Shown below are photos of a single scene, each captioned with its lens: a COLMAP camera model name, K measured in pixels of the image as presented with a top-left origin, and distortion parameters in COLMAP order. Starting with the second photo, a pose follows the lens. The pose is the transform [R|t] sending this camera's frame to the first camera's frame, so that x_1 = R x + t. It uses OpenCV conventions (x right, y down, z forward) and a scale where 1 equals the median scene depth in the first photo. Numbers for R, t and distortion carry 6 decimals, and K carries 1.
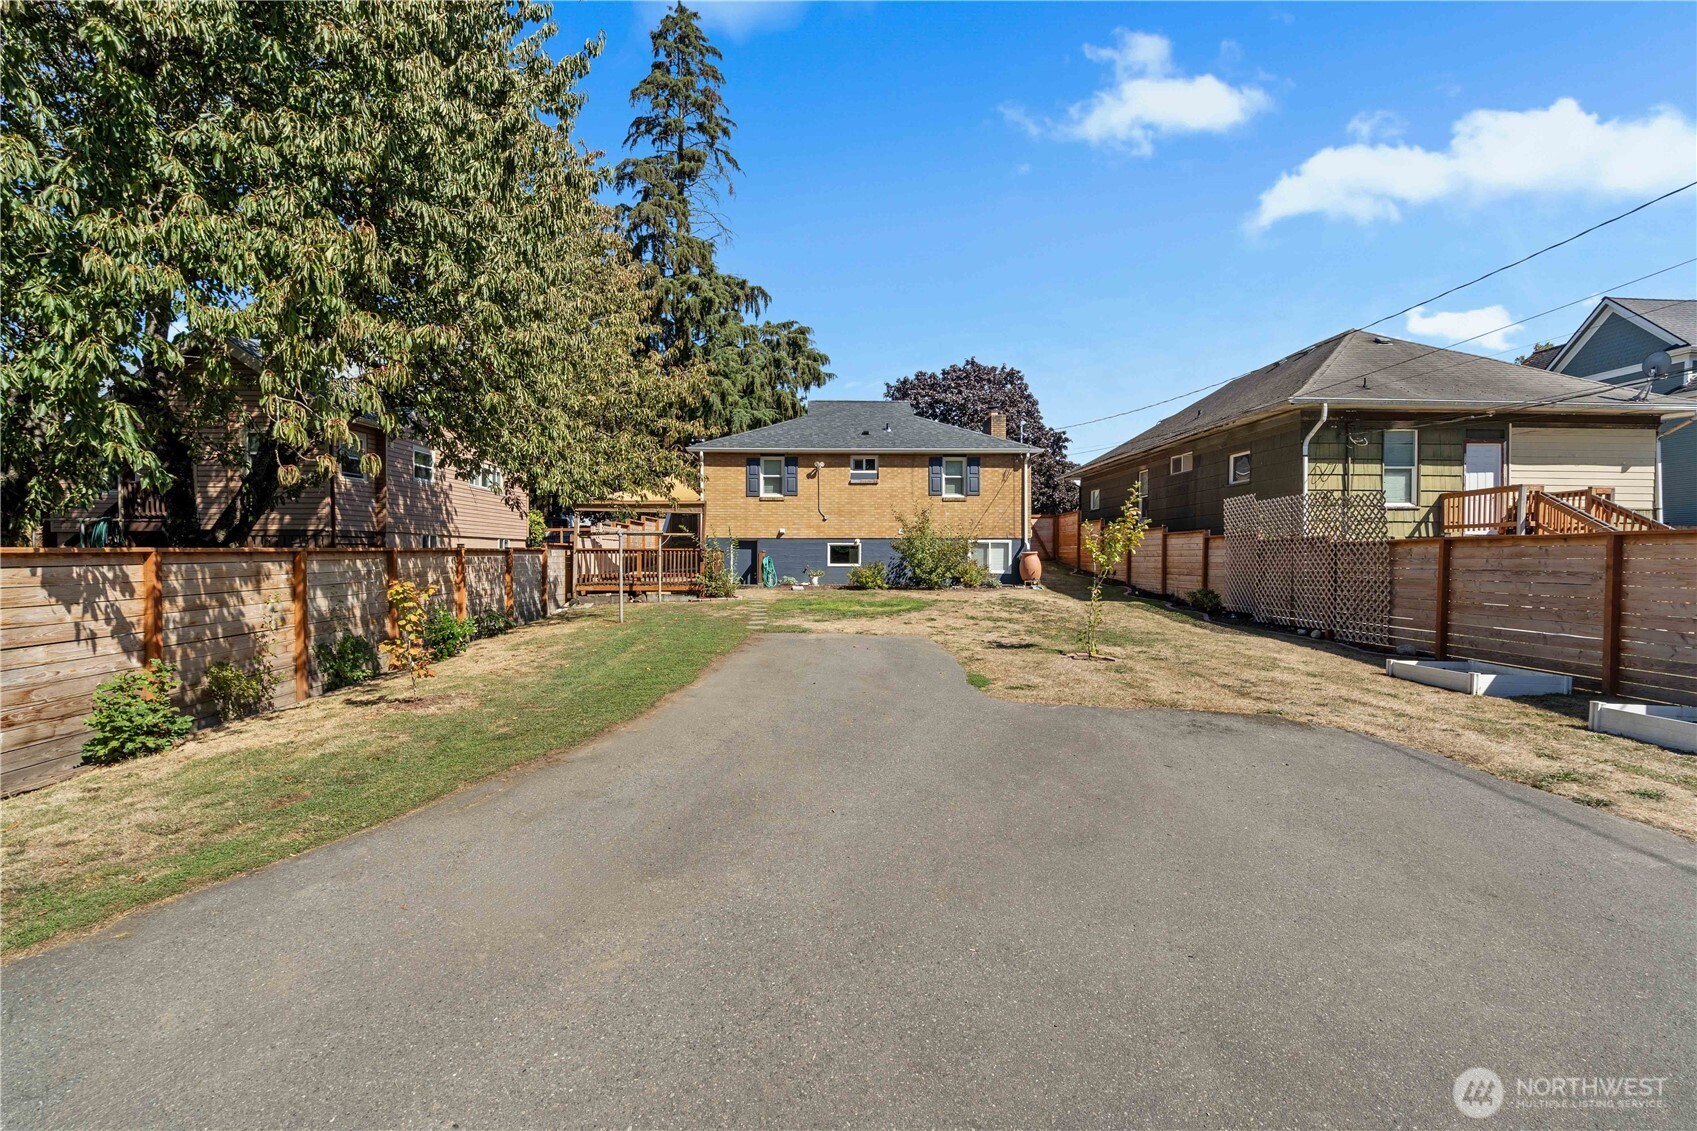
lens RADIAL K [[777.2, 0, 837.9], [0, 777.2, 562.0], [0, 0, 1]] dist [-0.002302, 0.000001]
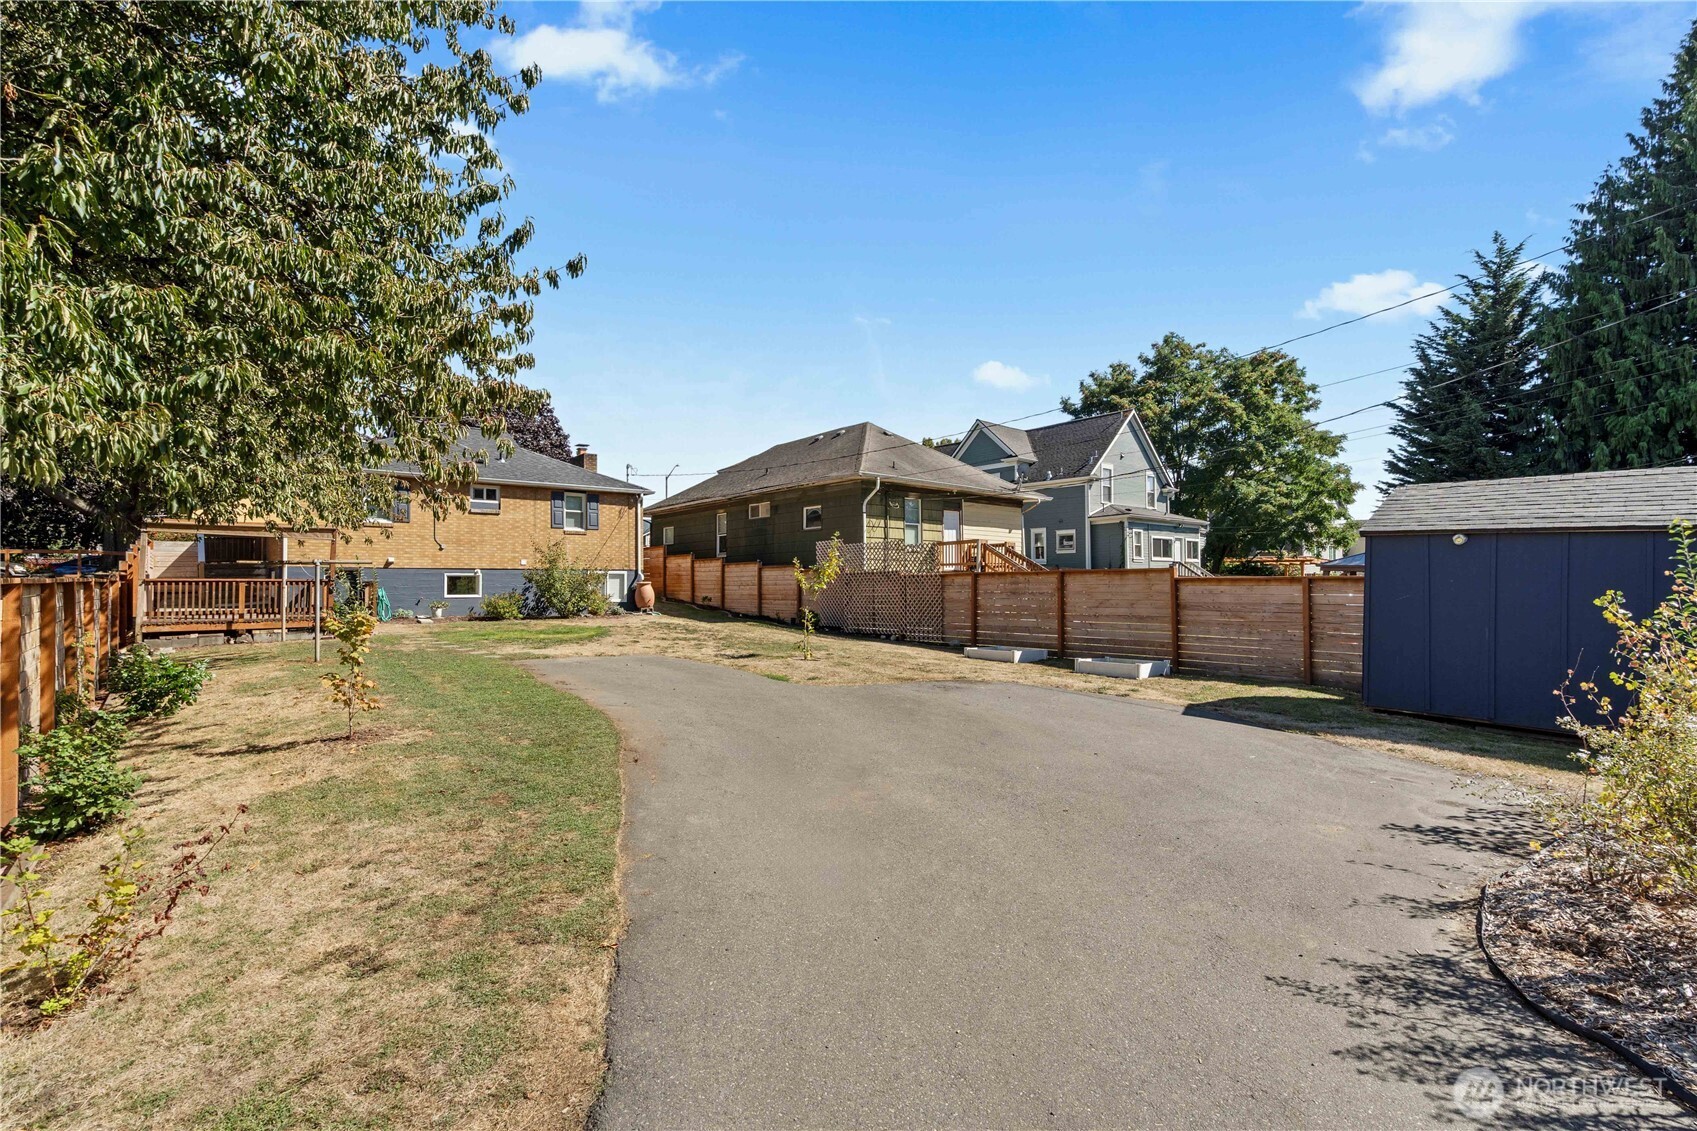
lens RADIAL K [[777.2, 0, 837.9], [0, 777.2, 562.0], [0, 0, 1]] dist [-0.002302, 0.000001]
pose [[0.782597, 0.012956, 0.622394, -0.305186], [0.010977, 0.999341, -0.034605, 0.000160], [-0.622432, 0.033914, 0.781939, -0.066714]]
